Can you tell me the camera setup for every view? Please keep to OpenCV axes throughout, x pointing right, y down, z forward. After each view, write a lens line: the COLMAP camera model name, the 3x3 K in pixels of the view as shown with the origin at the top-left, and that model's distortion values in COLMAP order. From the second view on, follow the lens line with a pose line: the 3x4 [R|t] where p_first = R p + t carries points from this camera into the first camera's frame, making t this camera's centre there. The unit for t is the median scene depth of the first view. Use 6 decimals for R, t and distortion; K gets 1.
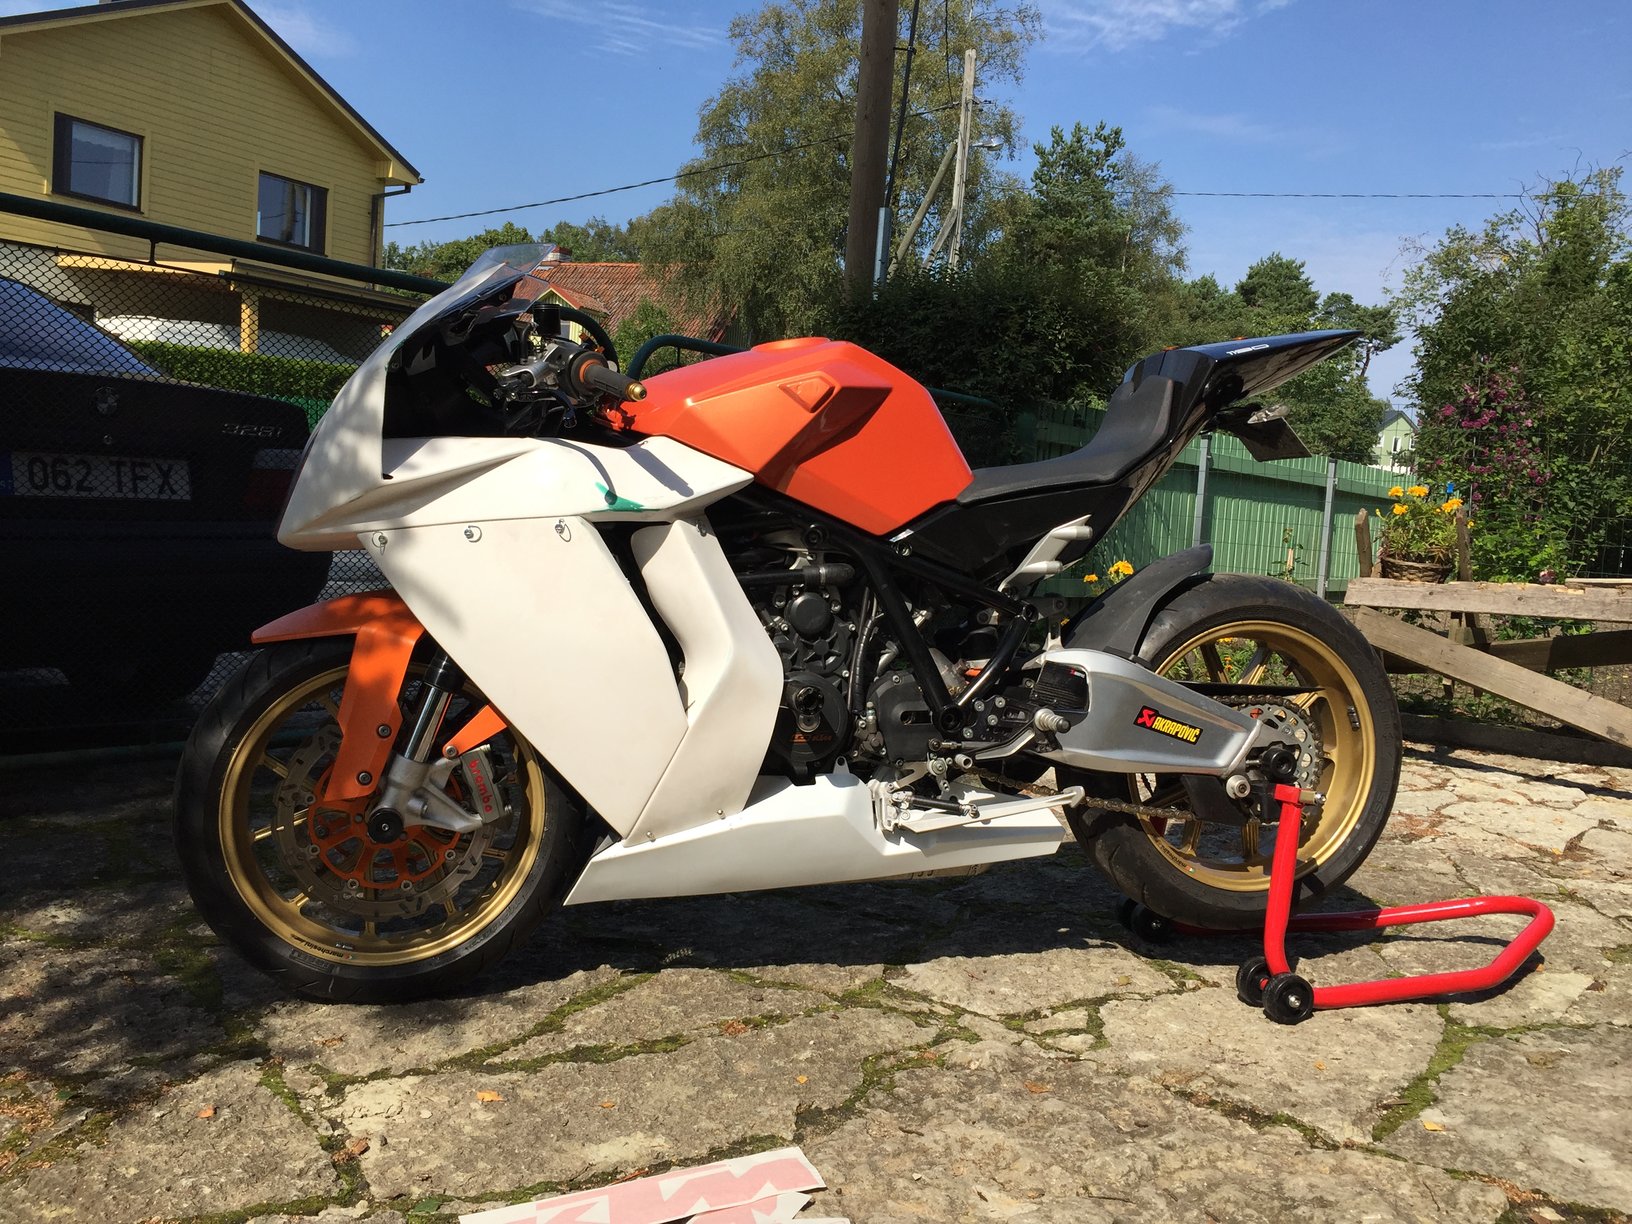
lens RADIAL K [[1375.8, 0, 816.2], [0, 1375.8, 657.5], [0, 0, 1]] dist [0.053047, 0.003160]
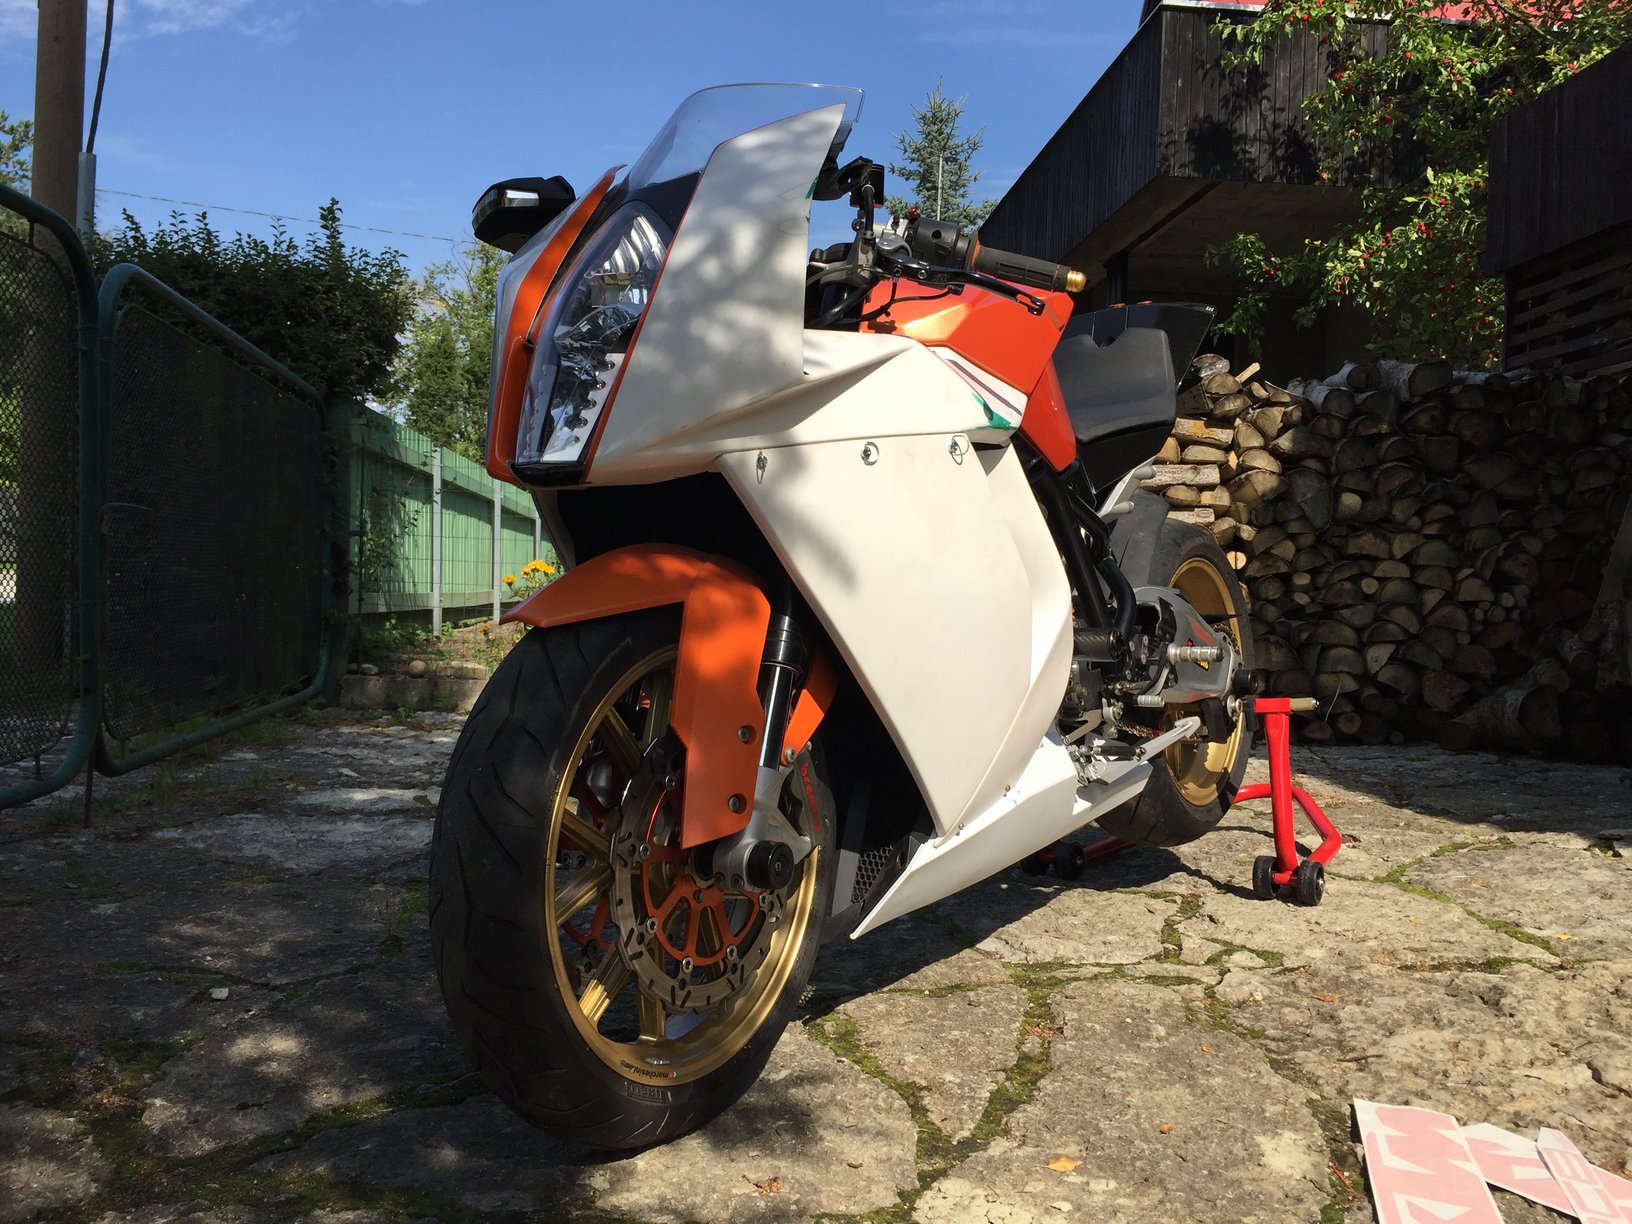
lens RADIAL K [[1383.0, 0, 816.0], [0, 1383.0, 612.0], [0, 0, 1]] dist [0.012898, 0.001561]
pose [[0.747279, -0.061330, 0.661674, -0.760130], [0.096027, 0.995247, -0.016202, 0.006618], [-0.657535, 0.075646, 0.749617, 0.442318]]
